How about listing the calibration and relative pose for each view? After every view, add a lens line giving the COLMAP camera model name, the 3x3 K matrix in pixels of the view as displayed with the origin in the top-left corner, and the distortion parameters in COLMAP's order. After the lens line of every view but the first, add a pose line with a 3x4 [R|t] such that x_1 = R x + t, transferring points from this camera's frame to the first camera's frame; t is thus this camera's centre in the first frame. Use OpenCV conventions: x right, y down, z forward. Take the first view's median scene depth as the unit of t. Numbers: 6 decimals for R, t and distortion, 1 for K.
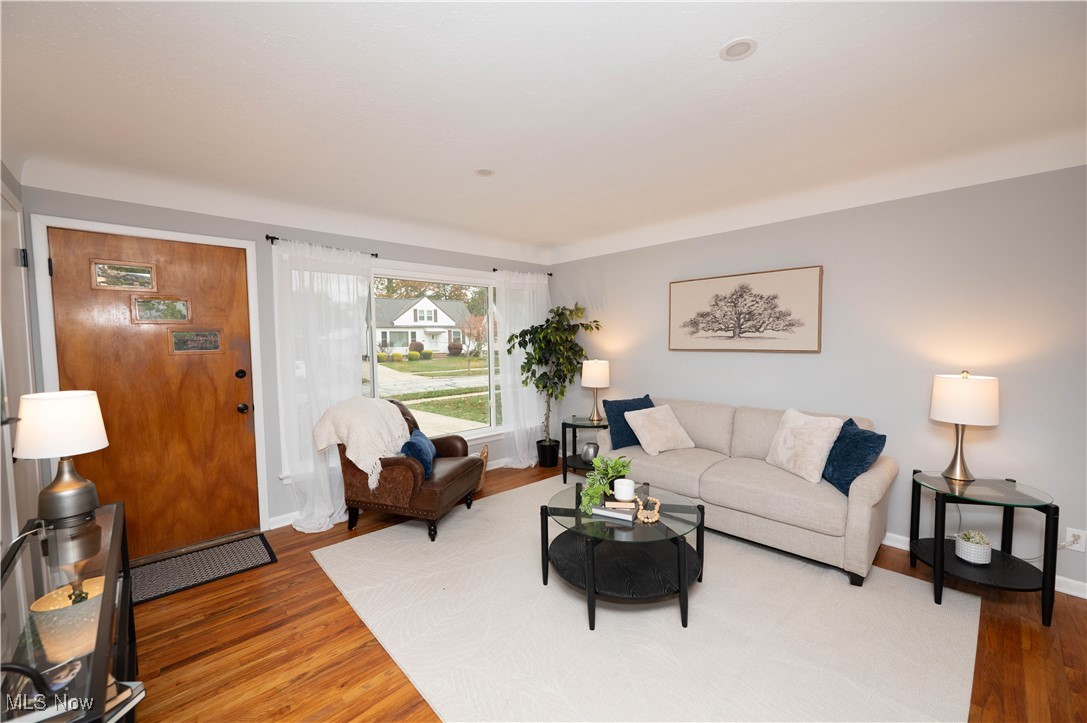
lens RADIAL K [[428.9, 0, 545.7], [0, 428.9, 362.0], [0, 0, 1]] dist [0.000149, 0.000002]
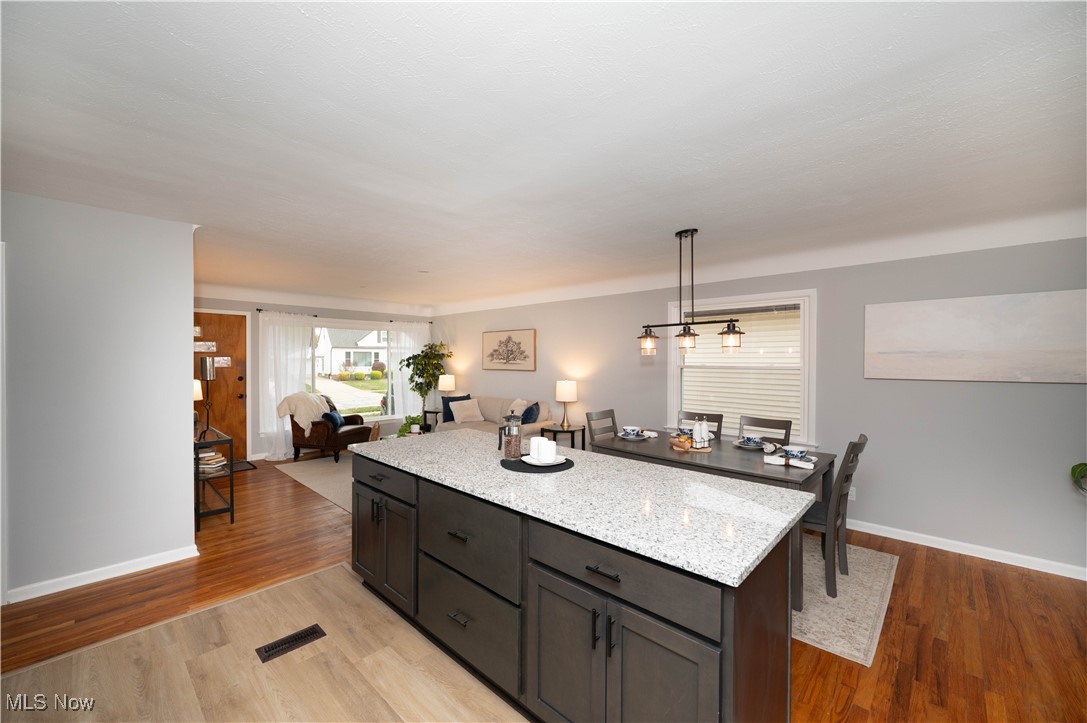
lens RADIAL K [[428.9, 0, 541.0], [0, 428.9, 363.3], [0, 0, 1]] dist [0.000149, 0.000002]
pose [[0.998533, 0.012572, 0.052667, 0.467420], [-0.010087, 0.998835, -0.047181, 0.030629], [-0.053198, 0.046581, 0.997497, -0.866043]]
